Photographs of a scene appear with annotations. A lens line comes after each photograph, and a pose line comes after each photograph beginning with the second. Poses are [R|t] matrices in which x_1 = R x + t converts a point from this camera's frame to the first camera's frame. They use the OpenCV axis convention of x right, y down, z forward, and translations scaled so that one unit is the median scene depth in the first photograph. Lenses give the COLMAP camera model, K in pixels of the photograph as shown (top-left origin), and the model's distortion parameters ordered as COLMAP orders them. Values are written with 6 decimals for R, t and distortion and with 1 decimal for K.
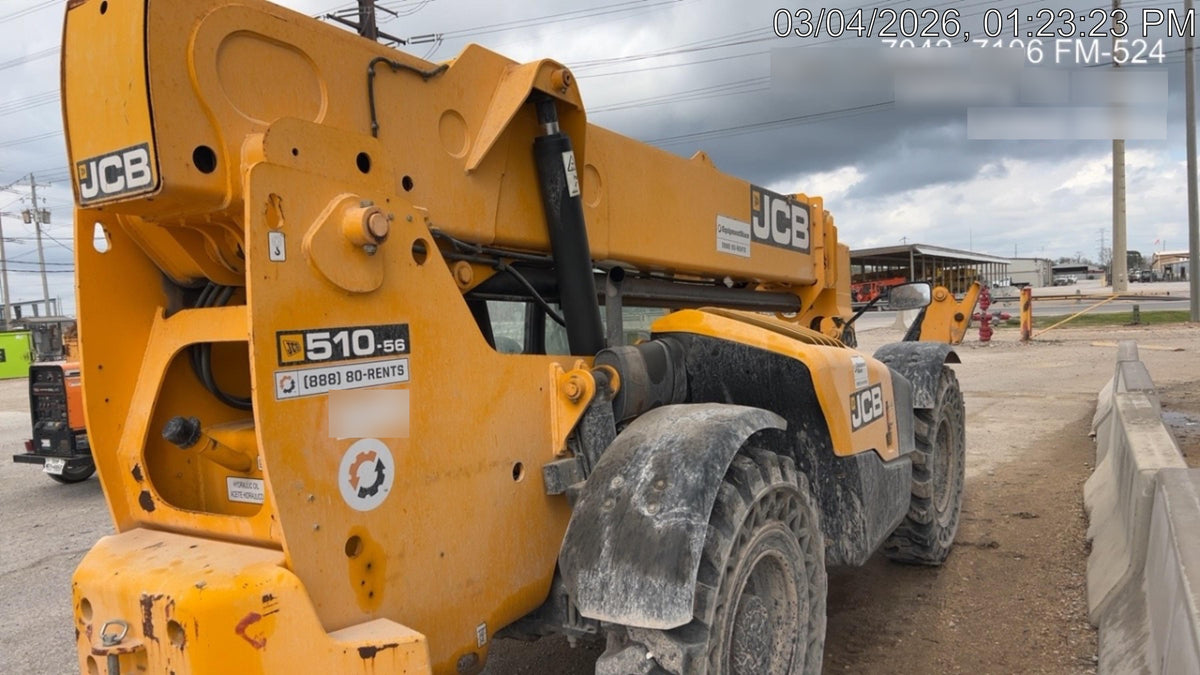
lens RADIAL K [[880.8, 0, 600.0], [0, 880.8, 337.5], [0, 0, 1]] dist [0.021702, -0.000632]
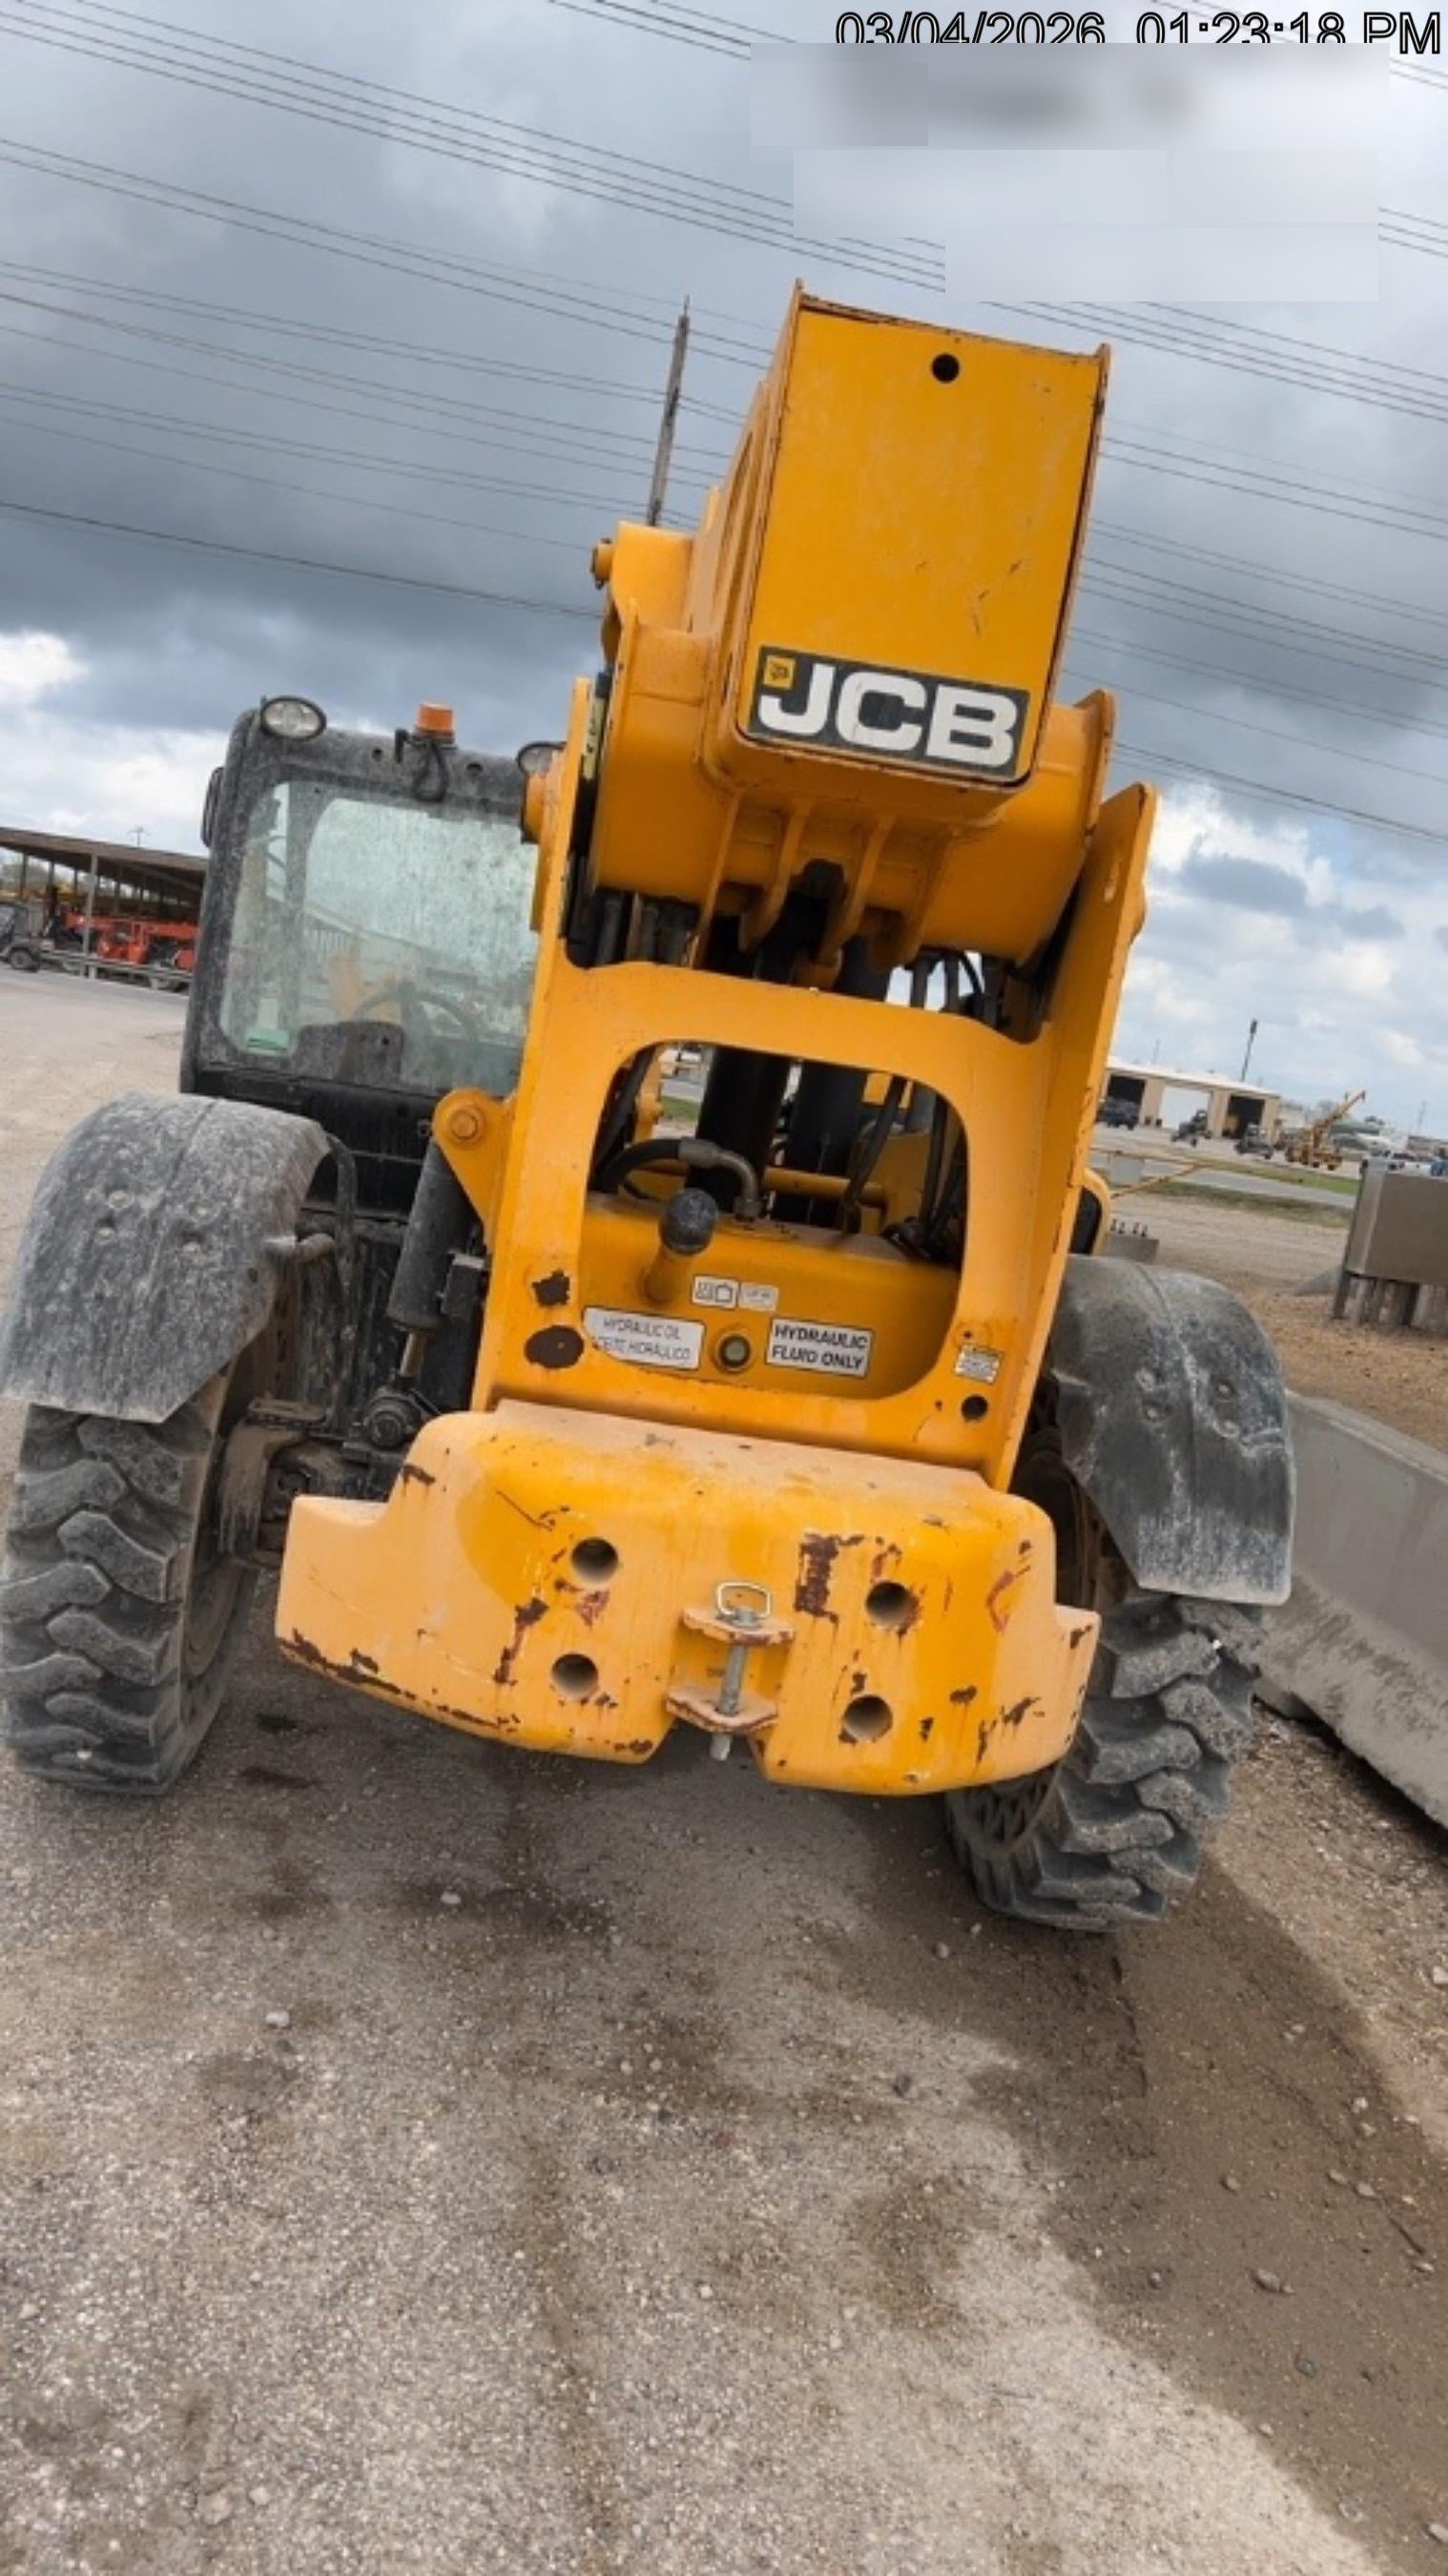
lens RADIAL K [[1890.7, 0, 724.0], [0, 1890.7, 1288.0], [0, 0, 1]] dist [0.021702, -0.000632]
pose [[0.778658, 0.104534, 0.618680, -1.215435], [-0.184309, 0.980631, 0.066277, 0.077146], [-0.599769, -0.165635, 0.782842, 0.165403]]
